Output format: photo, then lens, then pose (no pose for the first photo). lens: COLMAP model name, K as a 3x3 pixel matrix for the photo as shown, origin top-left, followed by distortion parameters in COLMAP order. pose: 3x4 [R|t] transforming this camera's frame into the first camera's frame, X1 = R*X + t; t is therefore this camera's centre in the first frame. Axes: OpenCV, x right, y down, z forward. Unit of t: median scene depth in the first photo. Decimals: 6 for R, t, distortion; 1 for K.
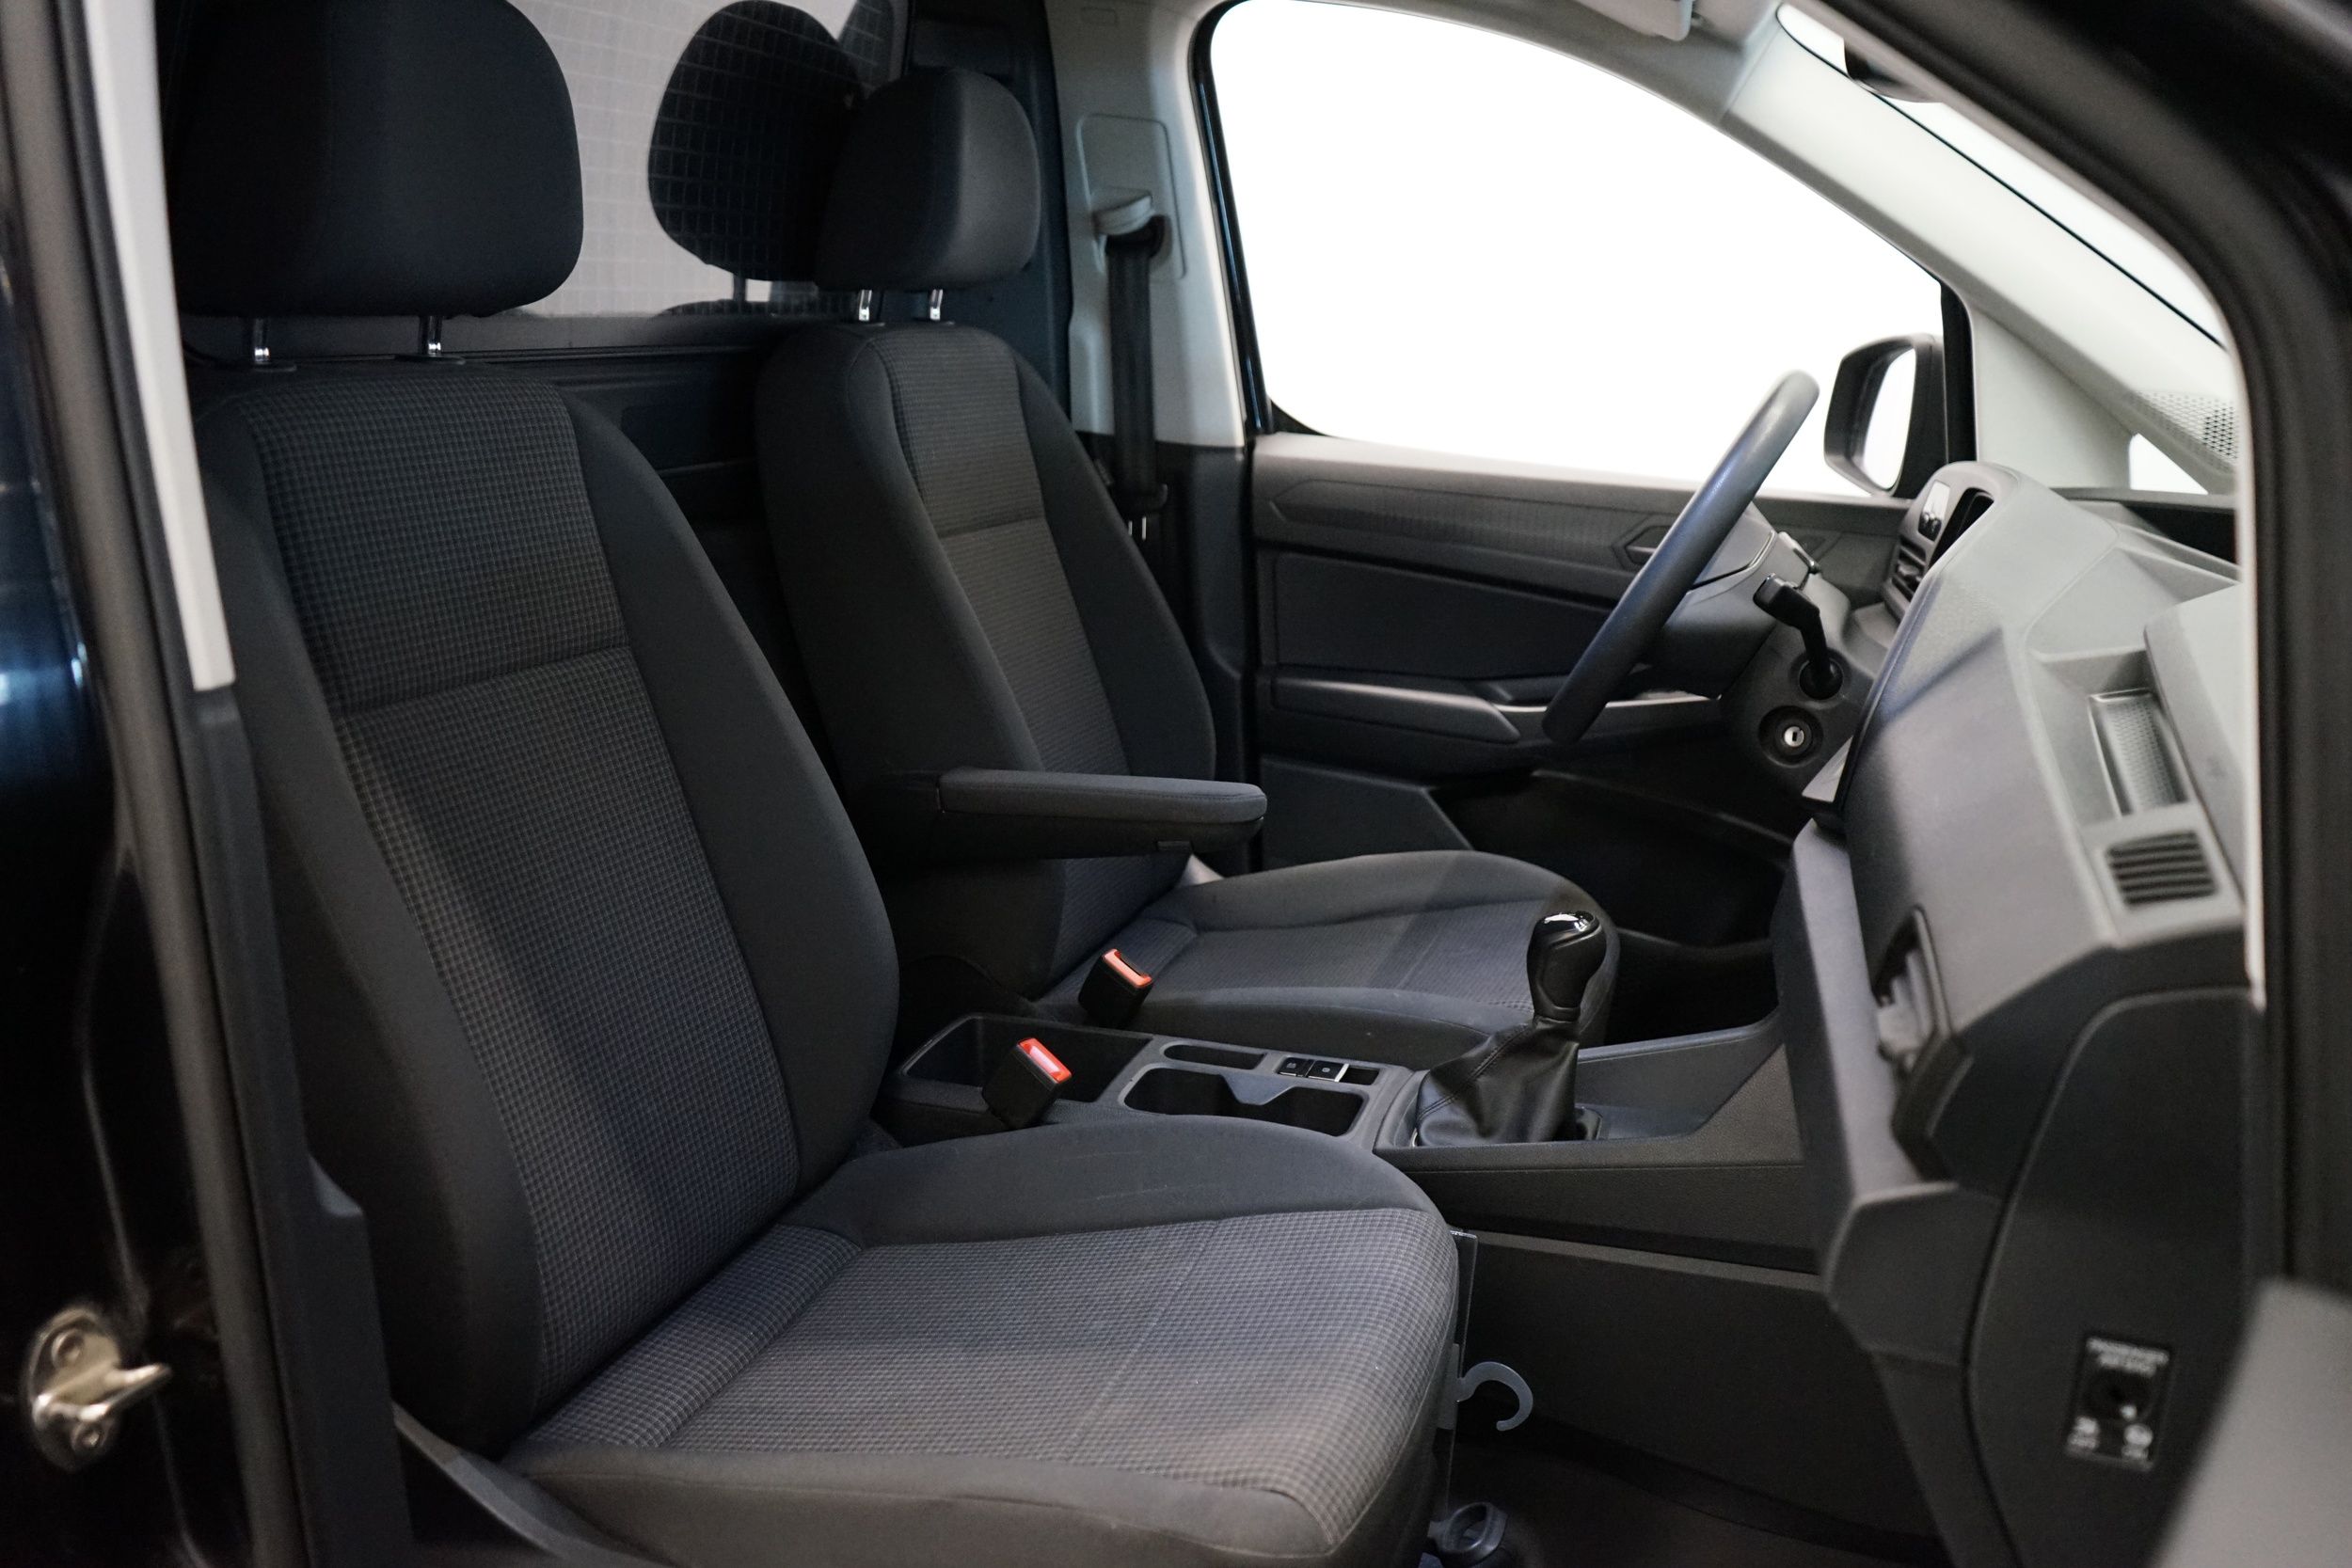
lens RADIAL K [[1959.6, 0, 1156.6], [0, 1959.6, 785.0], [0, 0, 1]] dist [-0.010933, 0.013179]
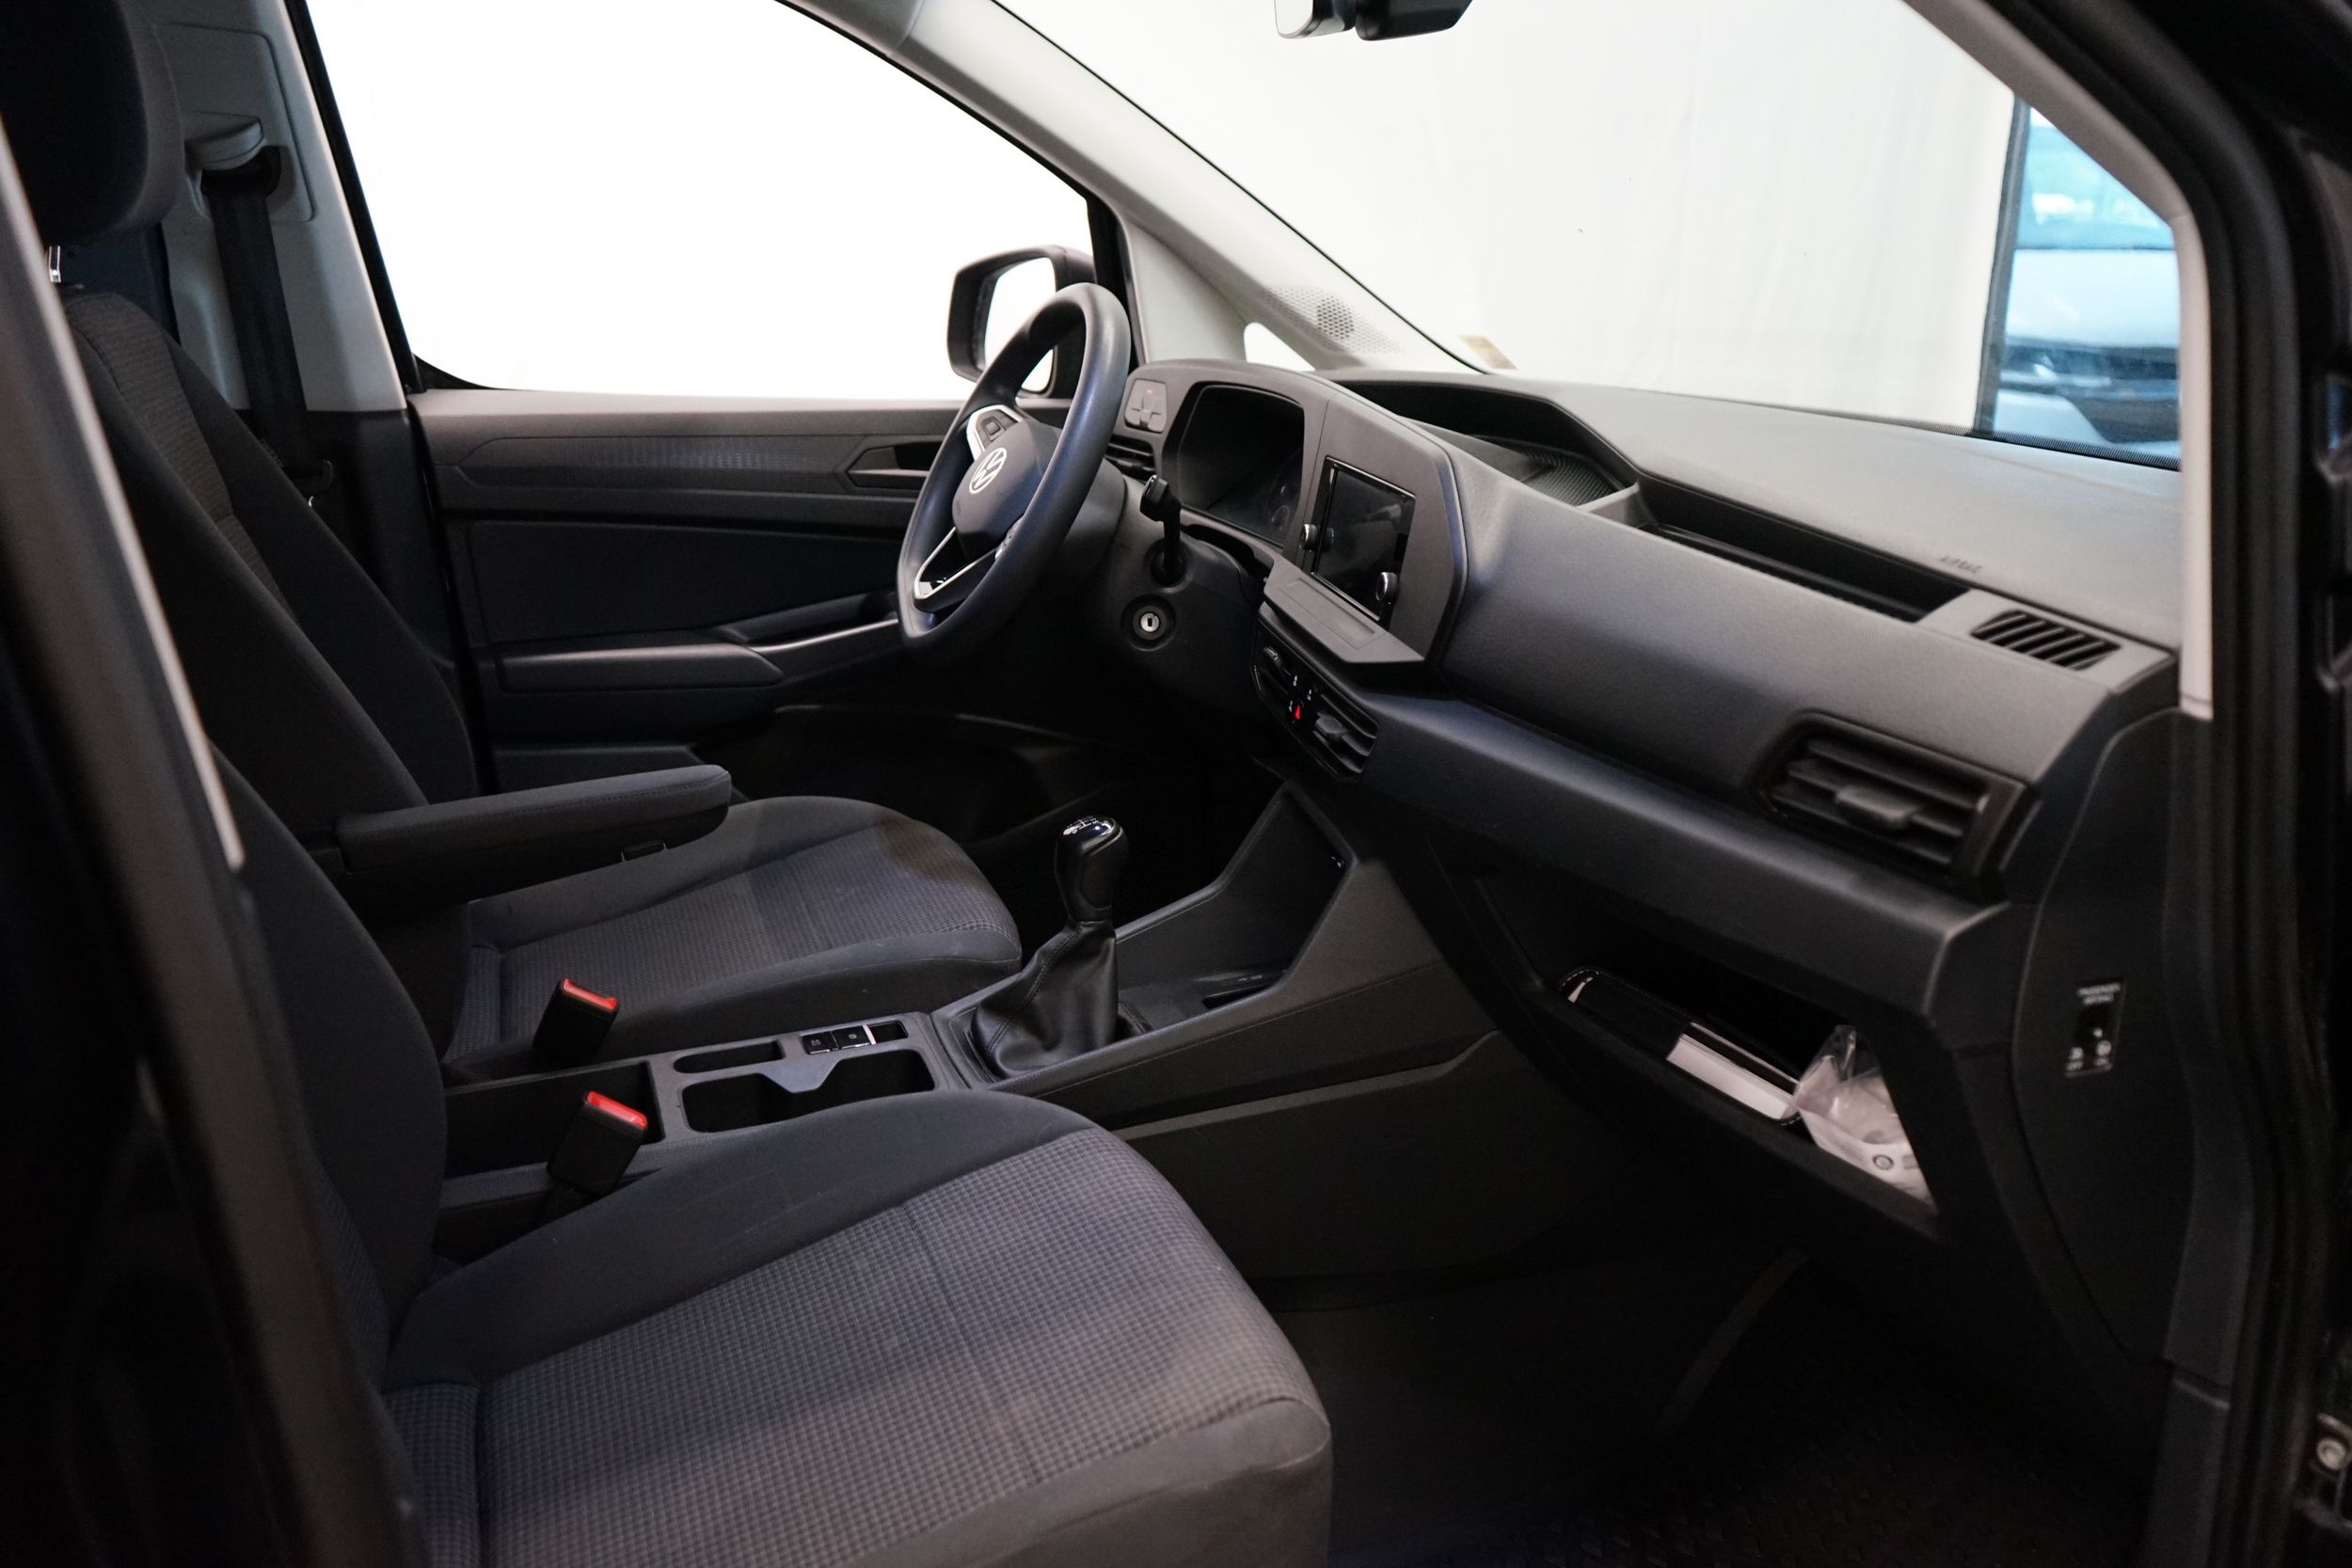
lens RADIAL K [[1959.6, 0, 1162.7], [0, 1959.6, 783.4], [0, 0, 1]] dist [-0.010933, 0.013179]
pose [[0.777871, -0.206284, 0.593602, -0.267819], [0.182355, 0.978040, 0.100918, -0.036475], [-0.601384, 0.029745, 0.798406, 0.100911]]
